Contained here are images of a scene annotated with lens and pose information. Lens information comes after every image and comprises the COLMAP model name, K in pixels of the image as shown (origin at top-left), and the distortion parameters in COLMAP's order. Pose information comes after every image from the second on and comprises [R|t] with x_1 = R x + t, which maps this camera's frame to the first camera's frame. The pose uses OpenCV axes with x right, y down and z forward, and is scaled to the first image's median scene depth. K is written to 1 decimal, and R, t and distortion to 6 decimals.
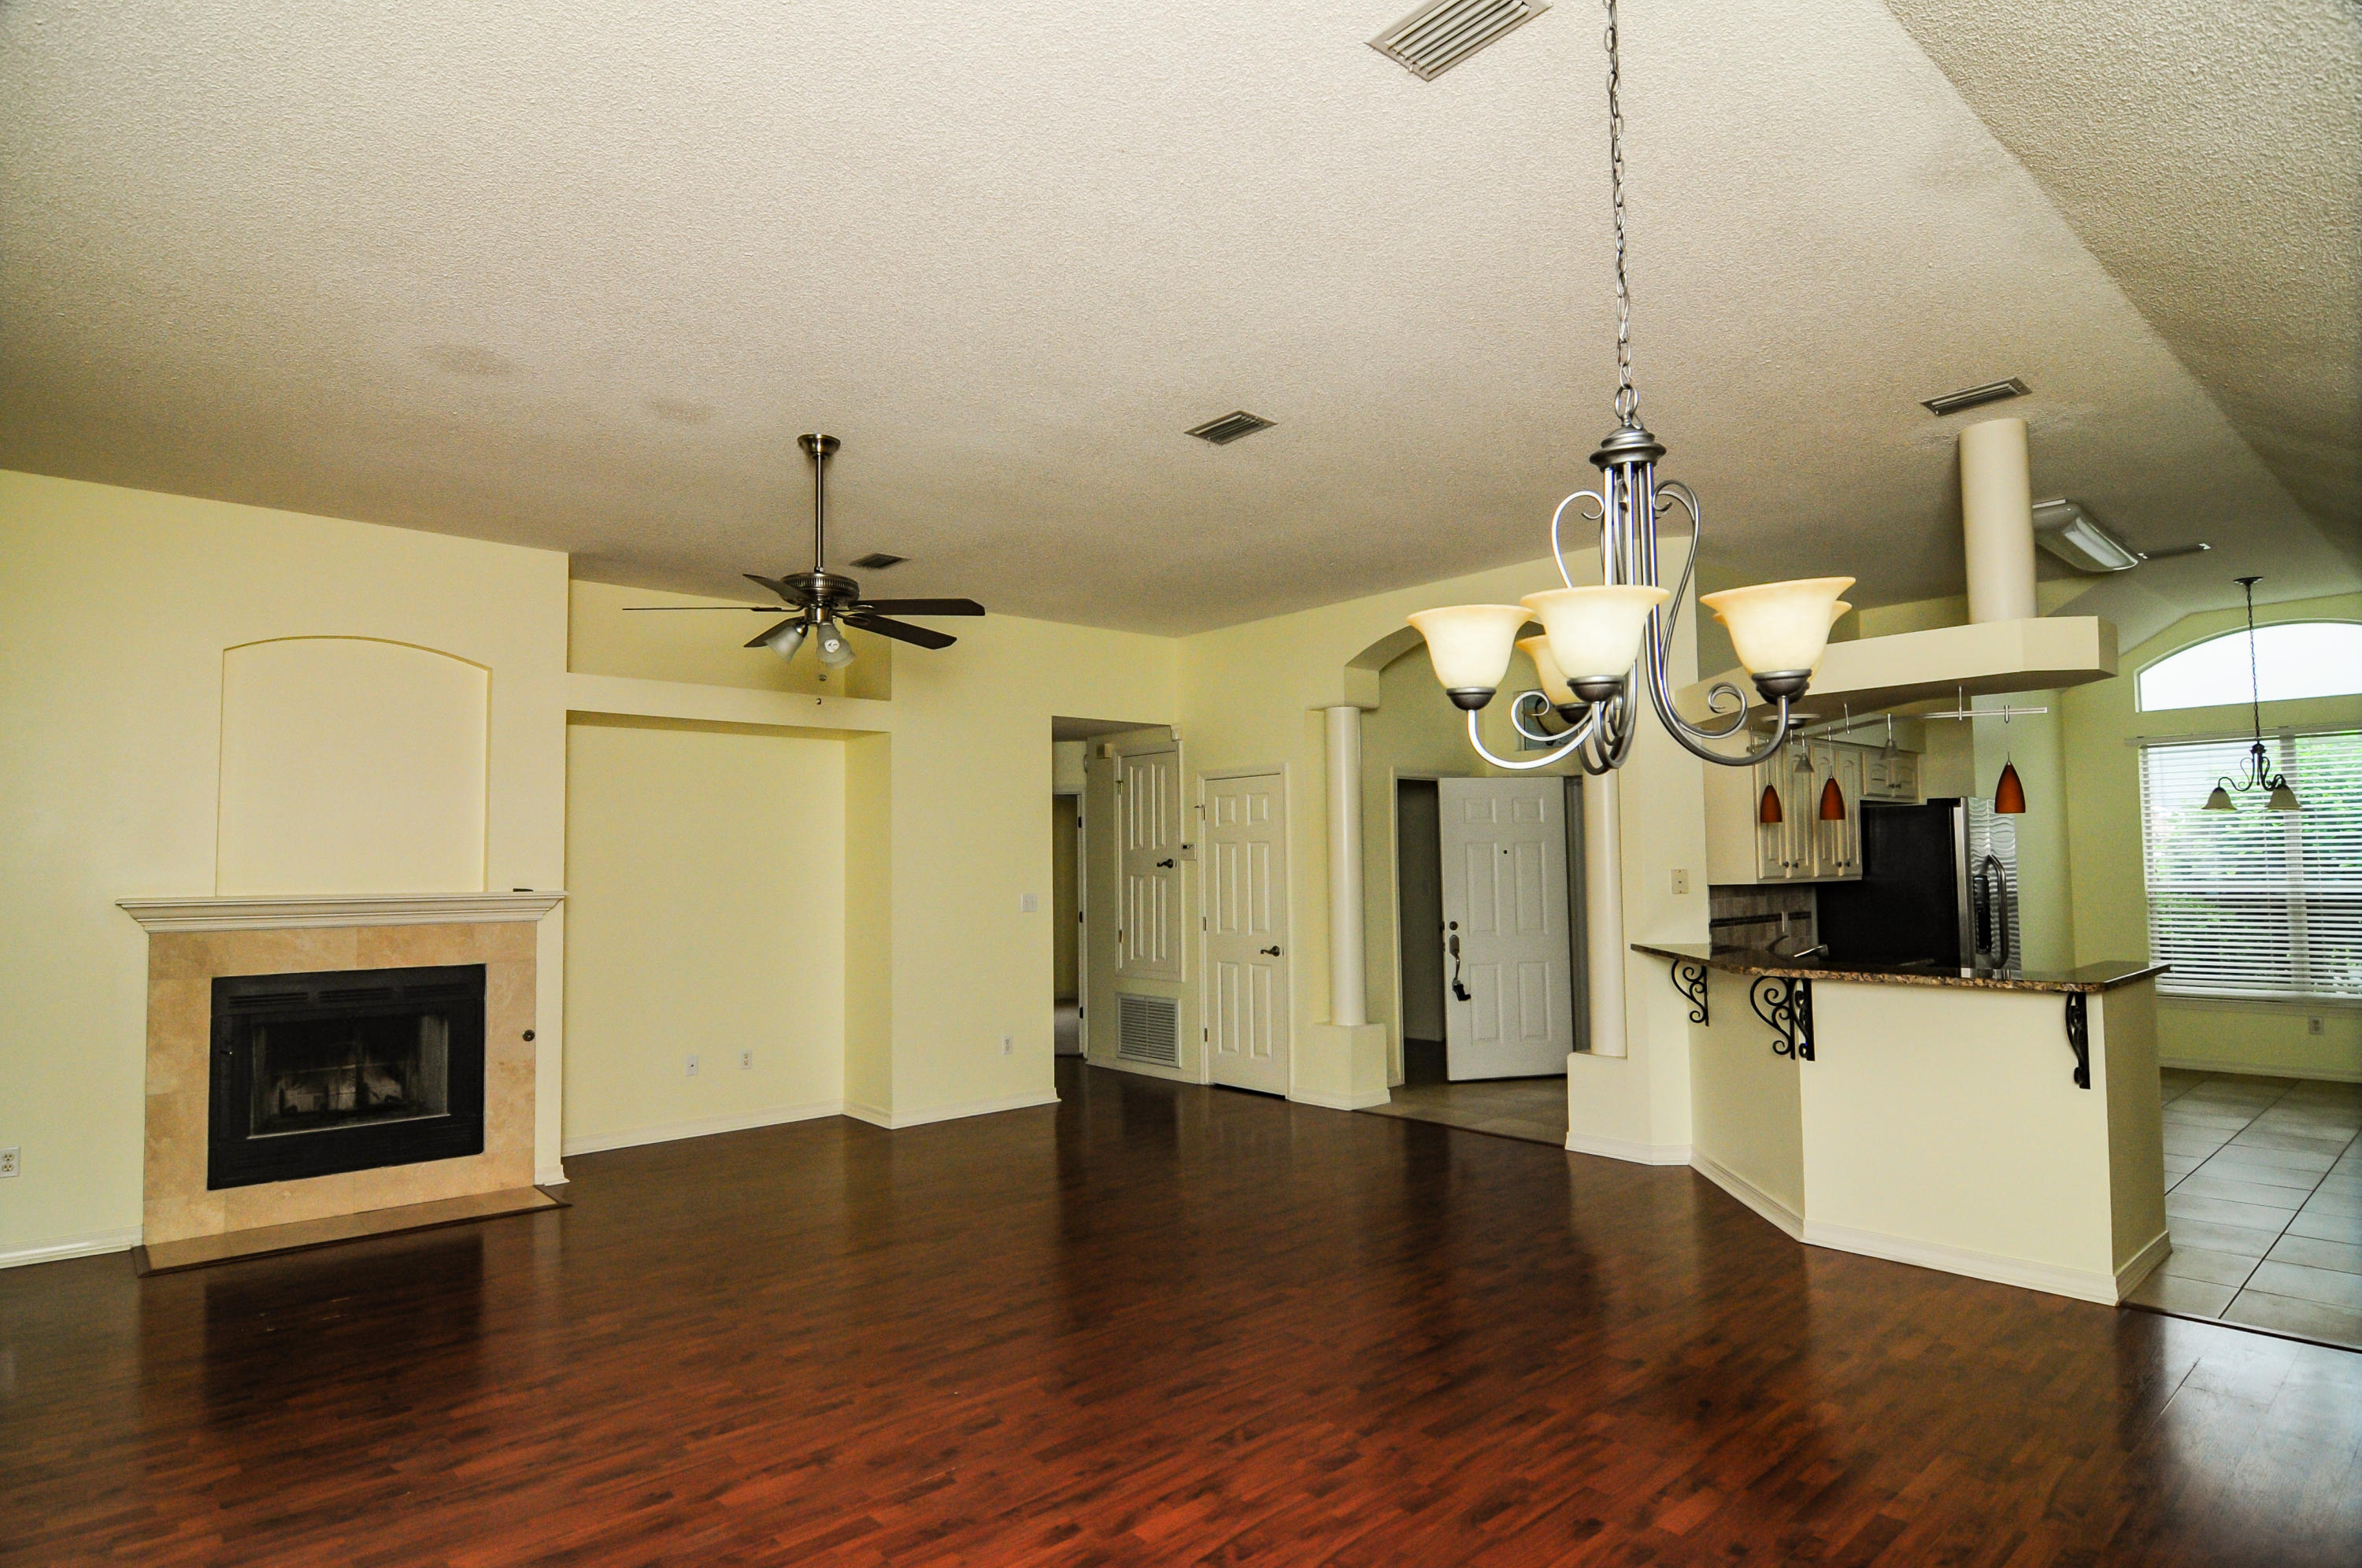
lens RADIAL K [[1275.5, 0, 1187.3], [0, 1275.5, 797.2], [0, 0, 1]] dist [-0.011377, -0.010374]
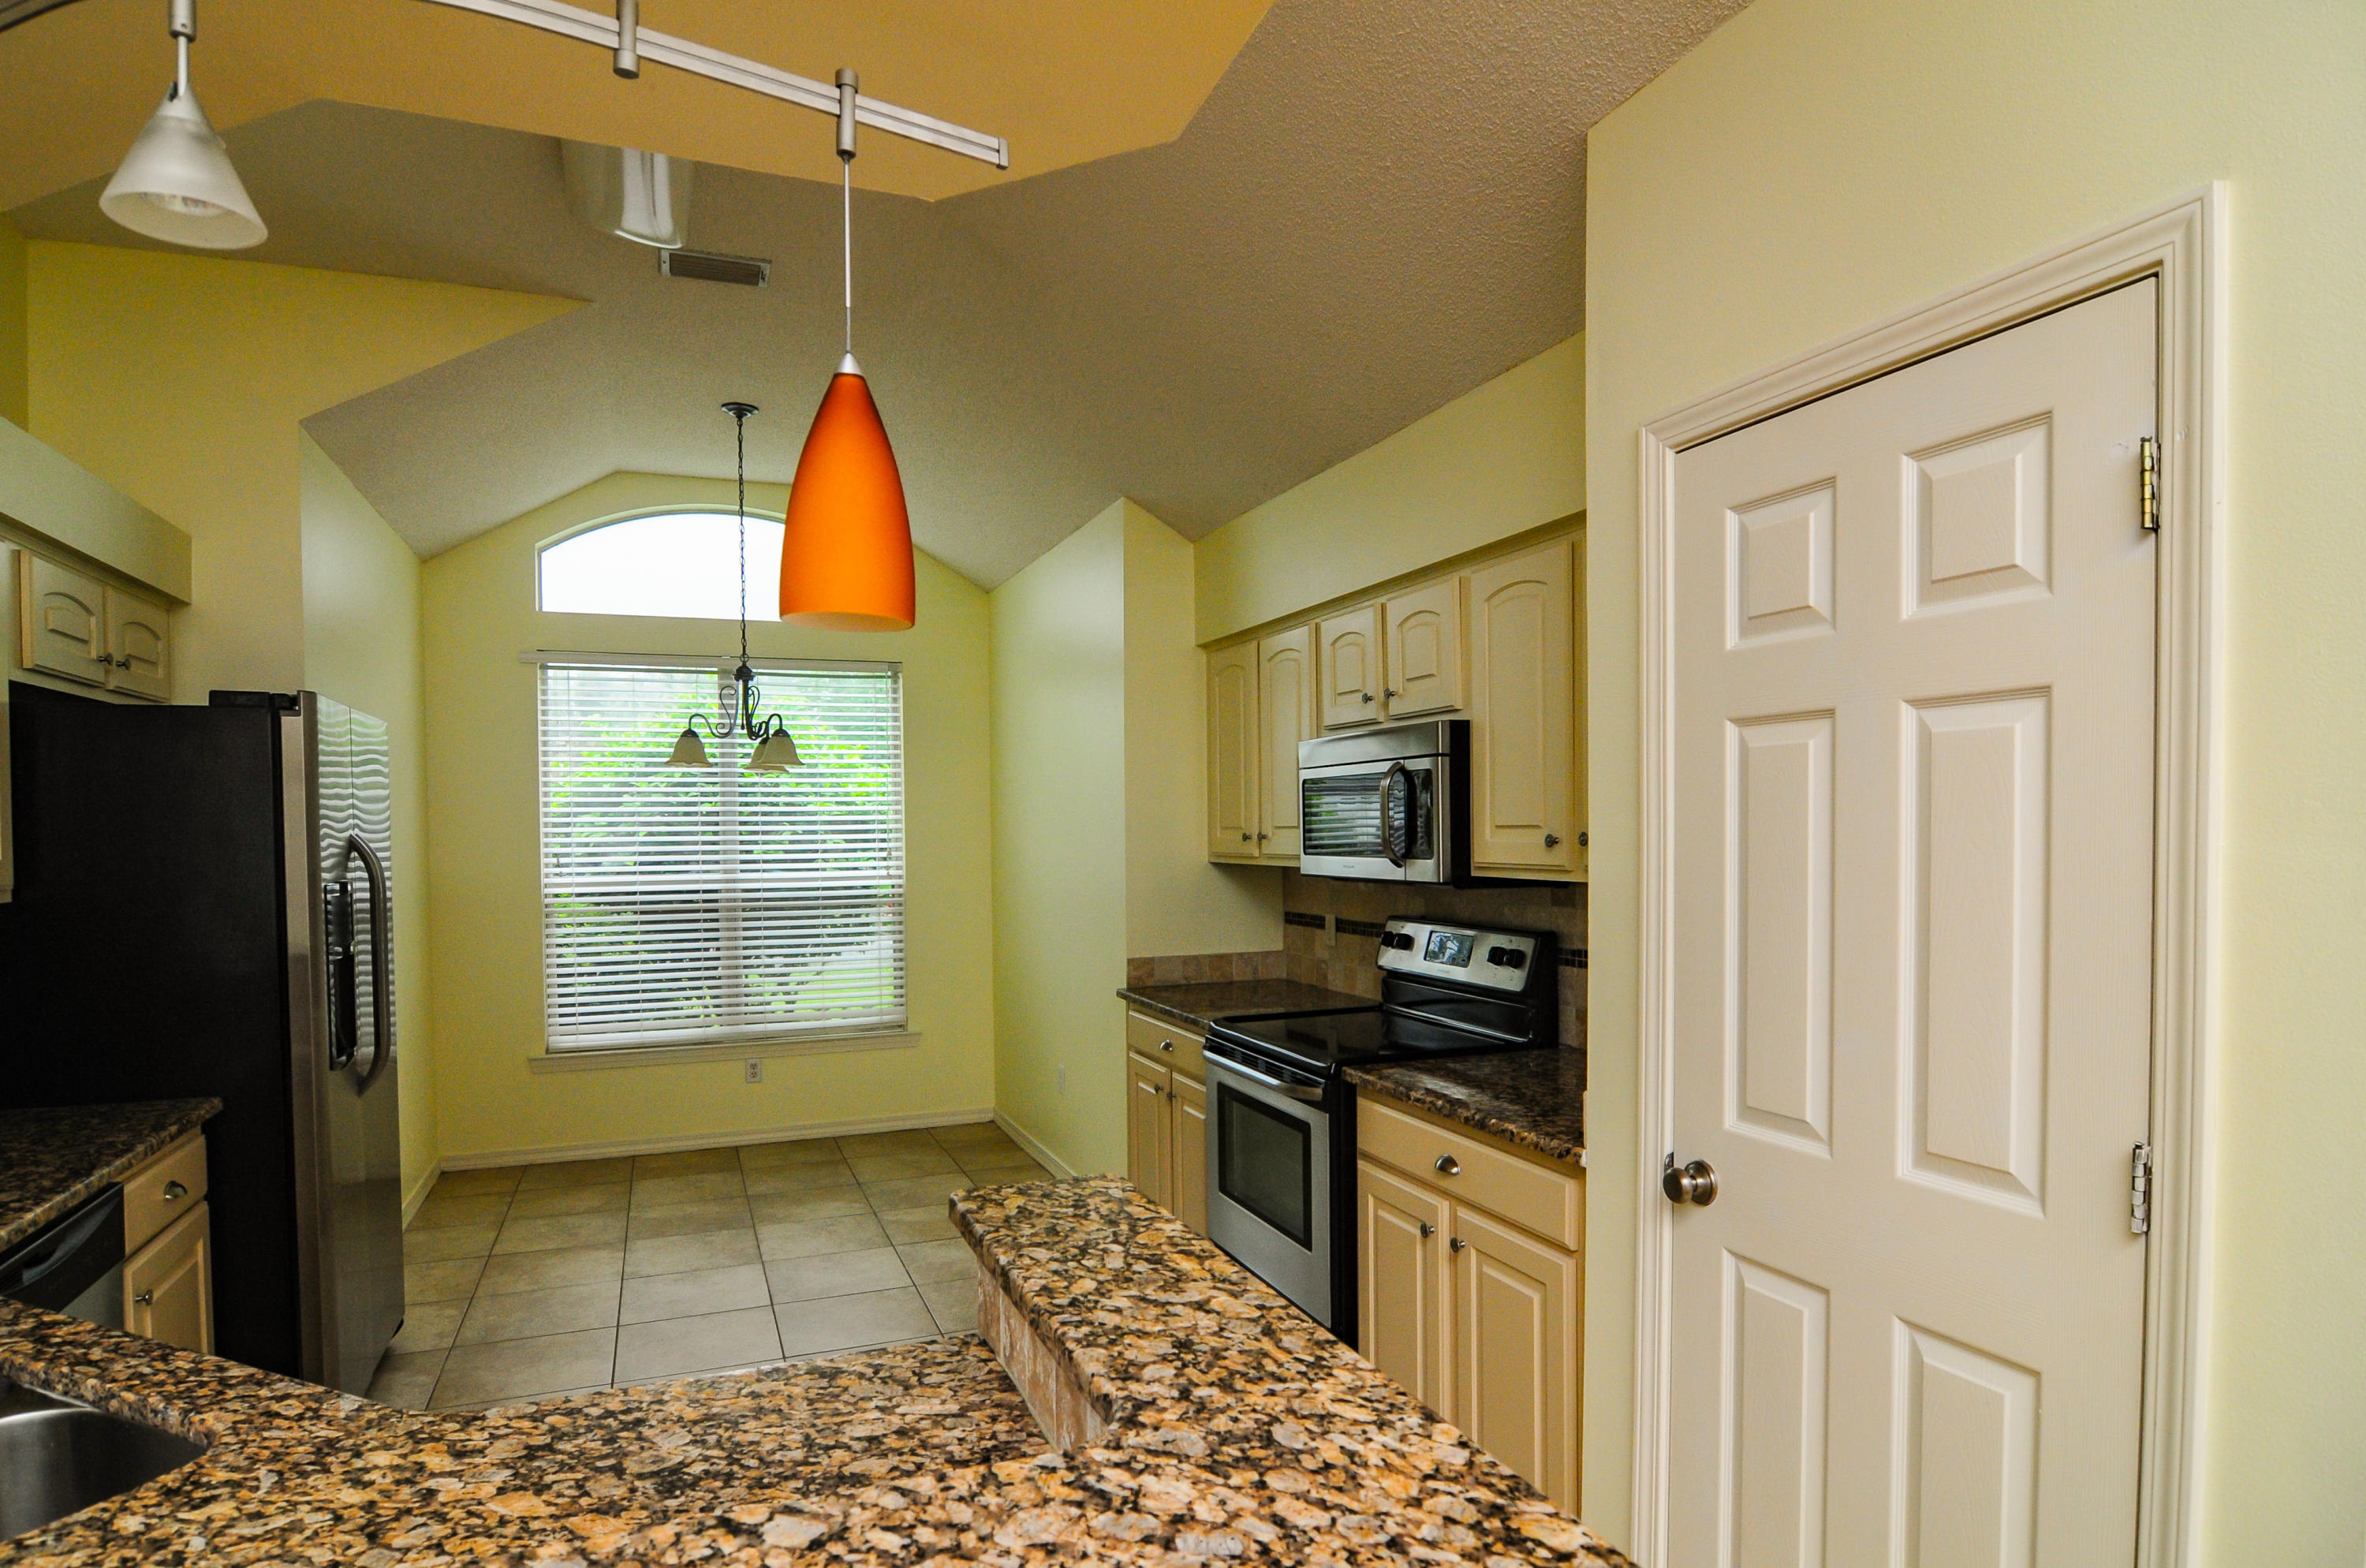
lens RADIAL K [[1310.5, 0, 1184.2], [0, 1310.5, 859.8], [0, 0, 1]] dist [-0.016072, -0.001903]
pose [[0.343738, -0.013265, 0.938972, 0.340685], [-0.046633, 0.998425, 0.031176, 0.029494], [-0.937907, -0.054503, 0.342578, 0.635828]]
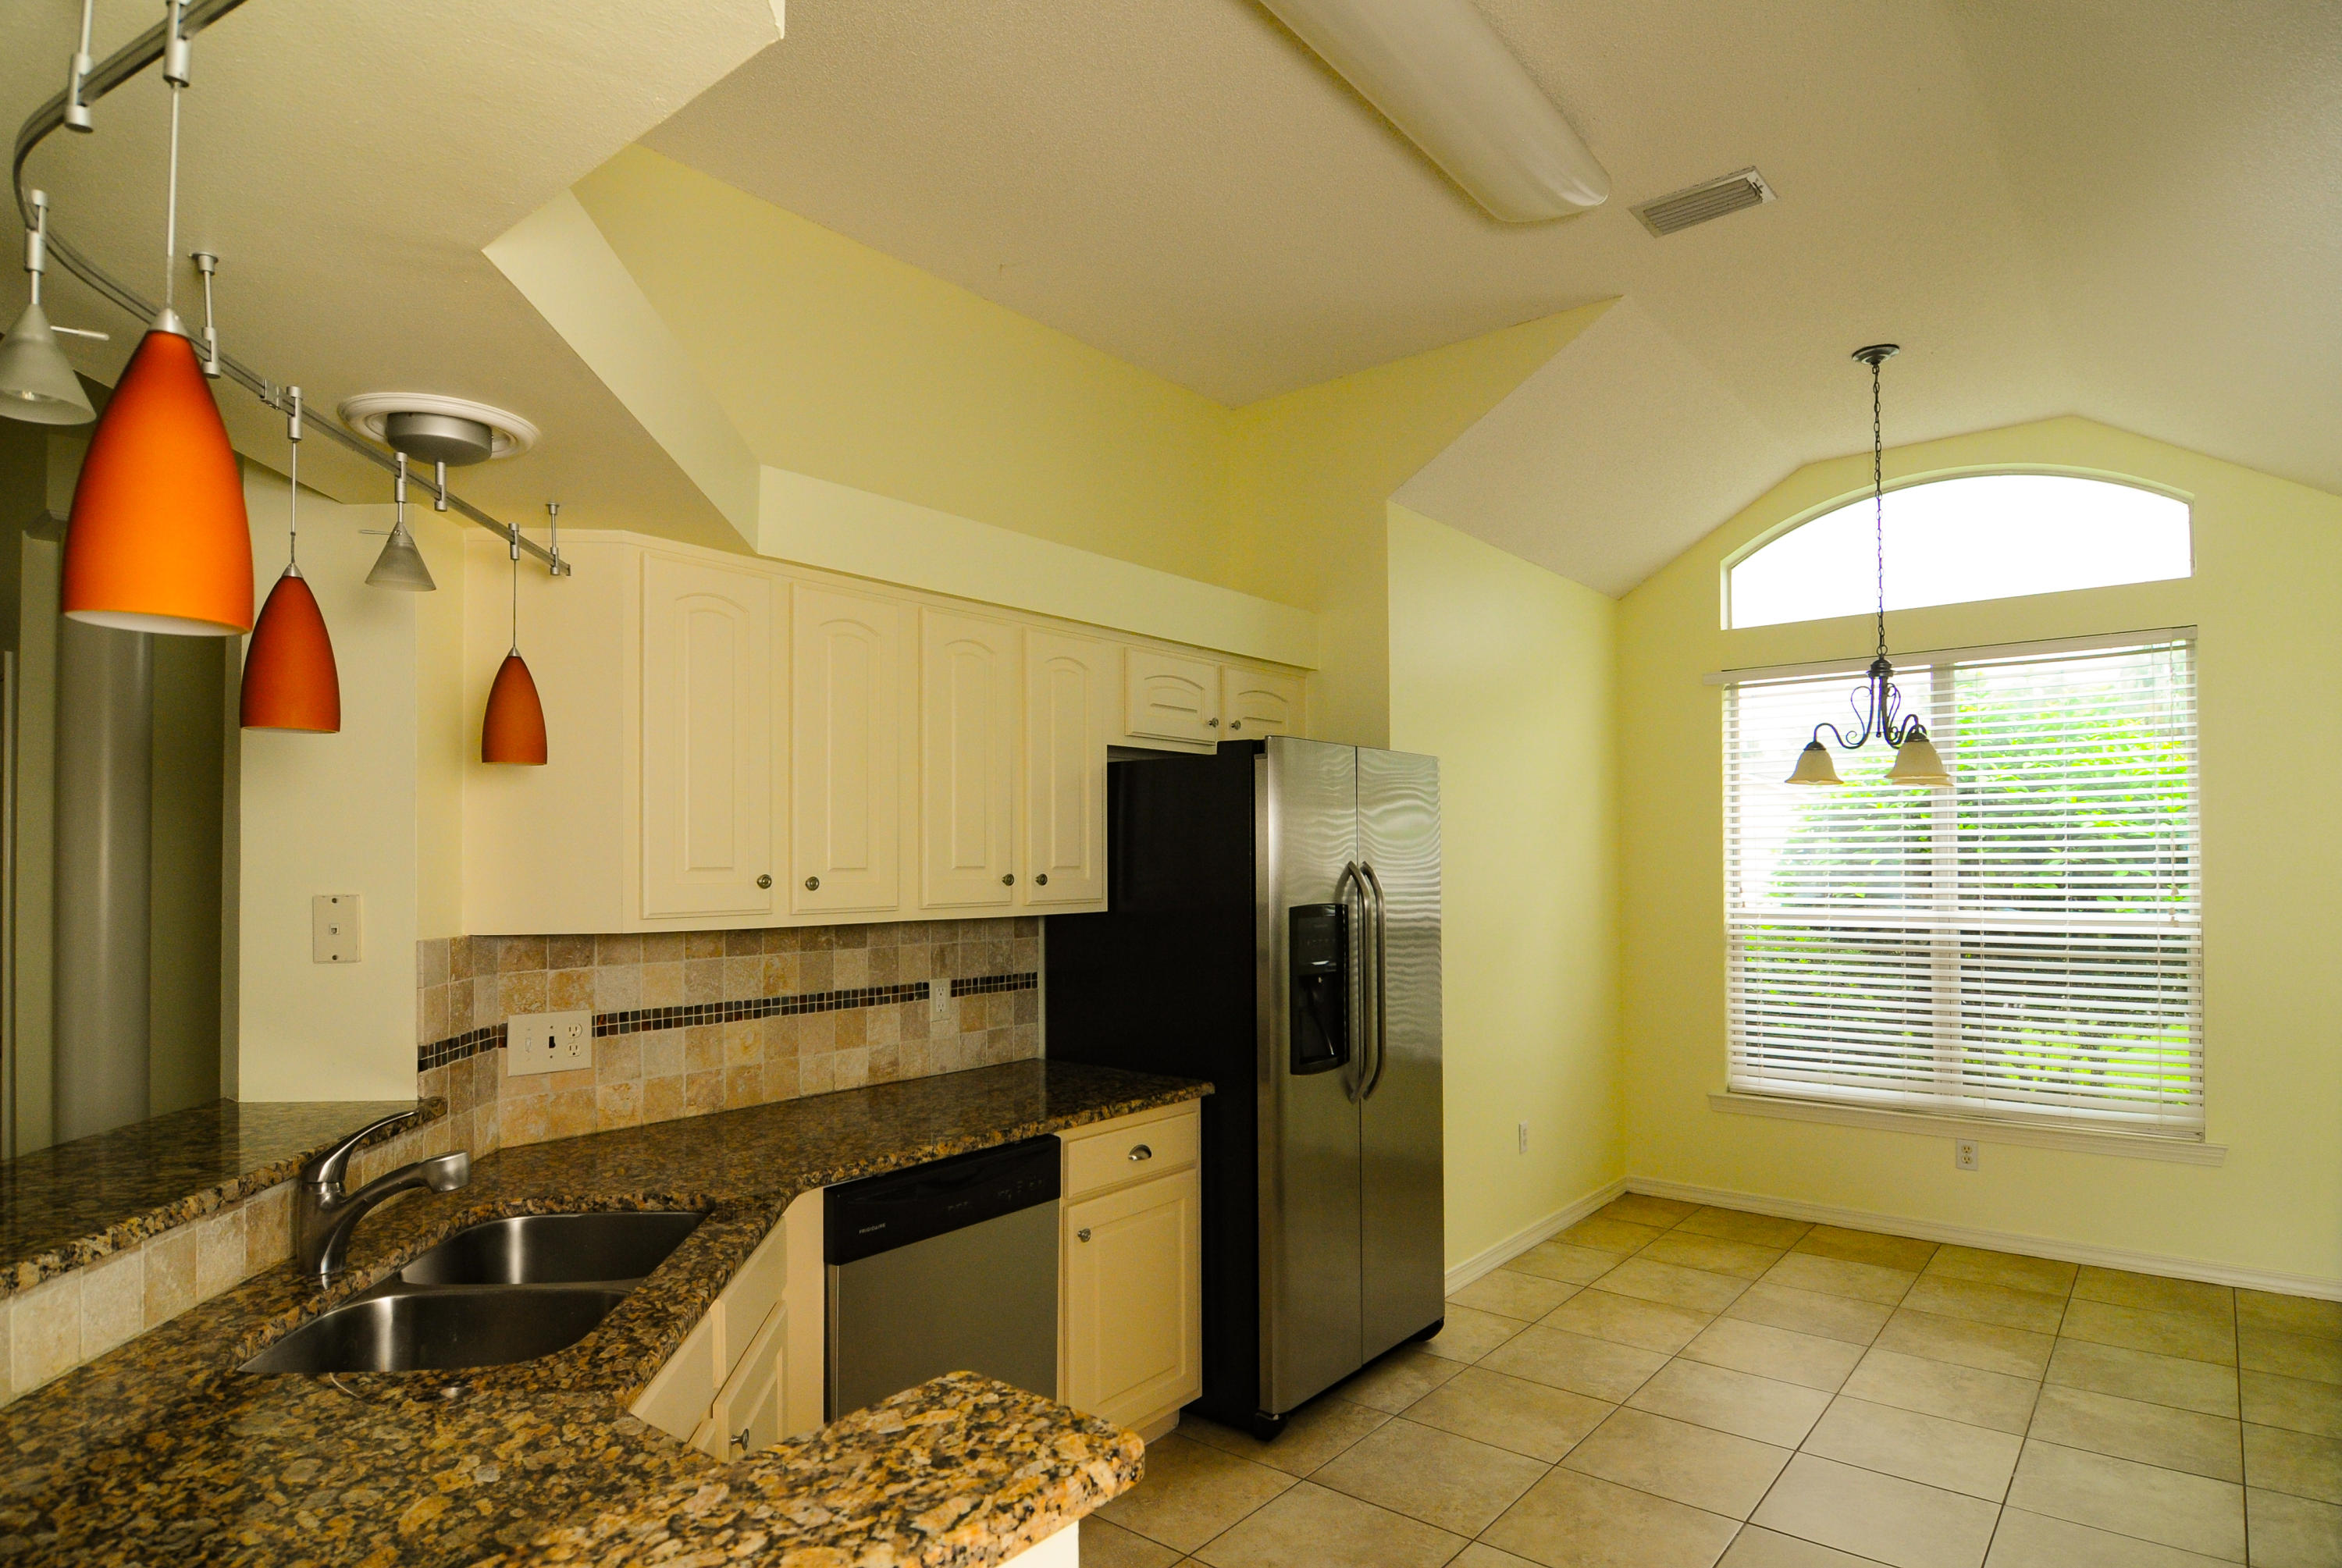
lens RADIAL K [[1275.1, 0, 1178.8], [0, 1275.1, 841.7], [0, 0, 1]] dist [-0.021113, -0.000683]
pose [[0.988415, 0.011858, 0.151313, 0.548346], [-0.017496, 0.999199, 0.035984, 0.023778], [-0.150766, -0.038215, 0.987831, 0.588858]]
